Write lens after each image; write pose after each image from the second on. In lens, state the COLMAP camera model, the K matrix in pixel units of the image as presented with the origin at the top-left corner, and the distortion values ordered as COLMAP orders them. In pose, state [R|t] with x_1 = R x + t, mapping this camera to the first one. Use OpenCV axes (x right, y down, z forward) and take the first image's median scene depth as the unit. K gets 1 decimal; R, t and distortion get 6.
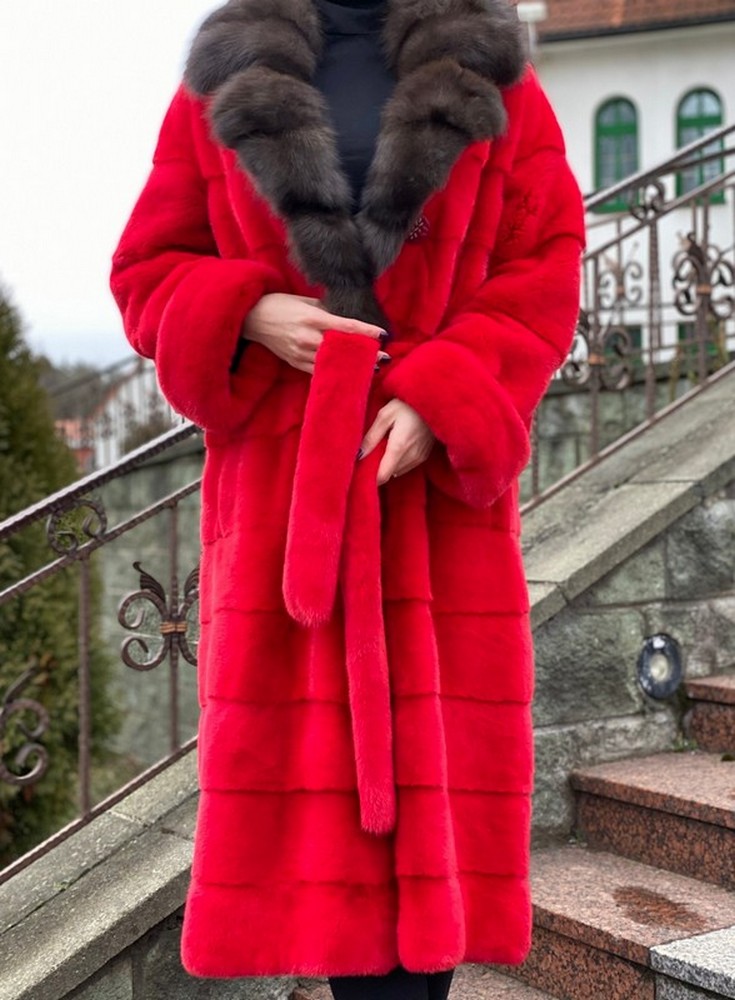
lens RADIAL K [[1488.7, 0, 365.9], [0, 1488.7, 498.0], [0, 0, 1]] dist [0.094272, 0.000000]
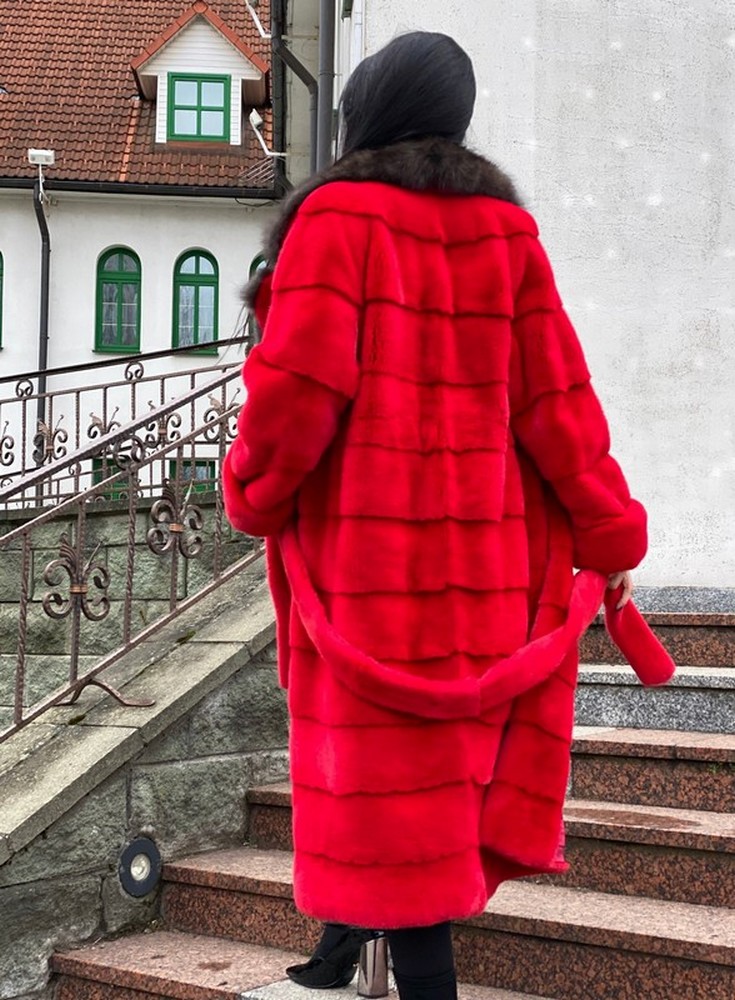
lens RADIAL K [[1488.7, 0, 399.3], [0, 1488.7, 499.3], [0, 0, 1]] dist [0.094272, 0.000000]
pose [[0.926581, 0.062323, 0.370895, -0.232505], [-0.027963, 0.994861, -0.097312, 0.054248], [-0.375054, 0.079796, 0.923562, -0.260975]]
